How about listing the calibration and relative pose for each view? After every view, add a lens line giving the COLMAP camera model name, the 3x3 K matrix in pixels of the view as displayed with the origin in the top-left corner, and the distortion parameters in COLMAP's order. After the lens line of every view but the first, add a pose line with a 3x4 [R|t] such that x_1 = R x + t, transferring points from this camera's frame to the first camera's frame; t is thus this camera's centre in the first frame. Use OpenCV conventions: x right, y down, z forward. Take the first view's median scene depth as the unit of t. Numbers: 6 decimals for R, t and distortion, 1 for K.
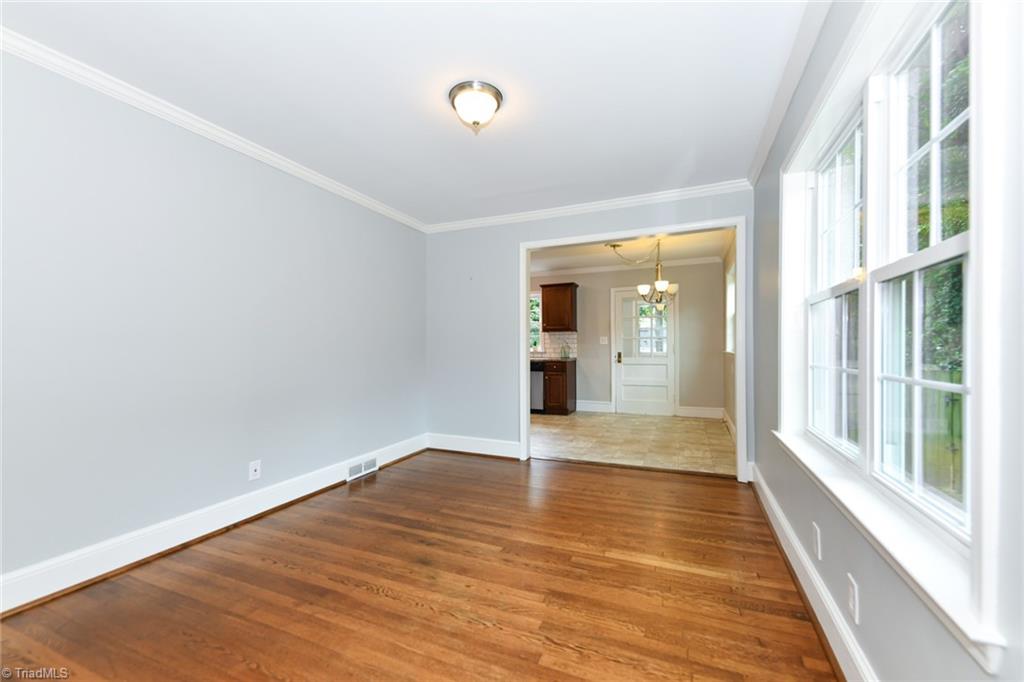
lens RADIAL K [[411.5, 0, 509.4], [0, 411.5, 346.9], [0, 0, 1]] dist [0.029351, -0.009801]
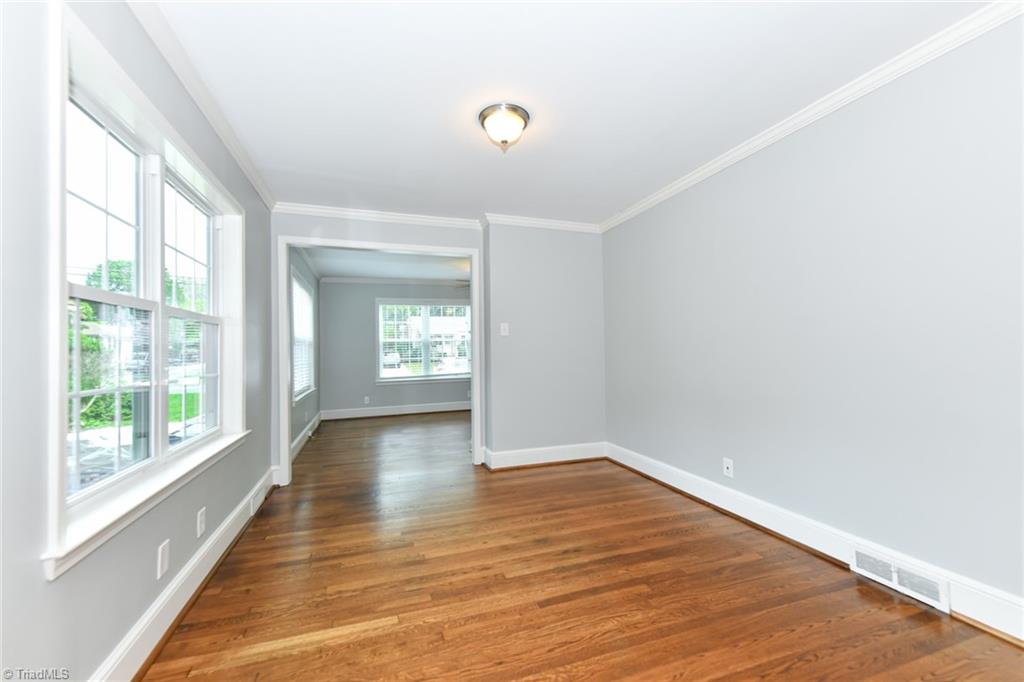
lens RADIAL K [[411.5, 0, 509.4], [0, 411.5, 346.9], [0, 0, 1]] dist [0.029351, -0.009801]
pose [[-0.738179, 0.009490, -0.674538, 0.596020], [0.018370, 0.999813, -0.006037, -0.010423], [0.674355, -0.016848, -0.738215, 1.715122]]
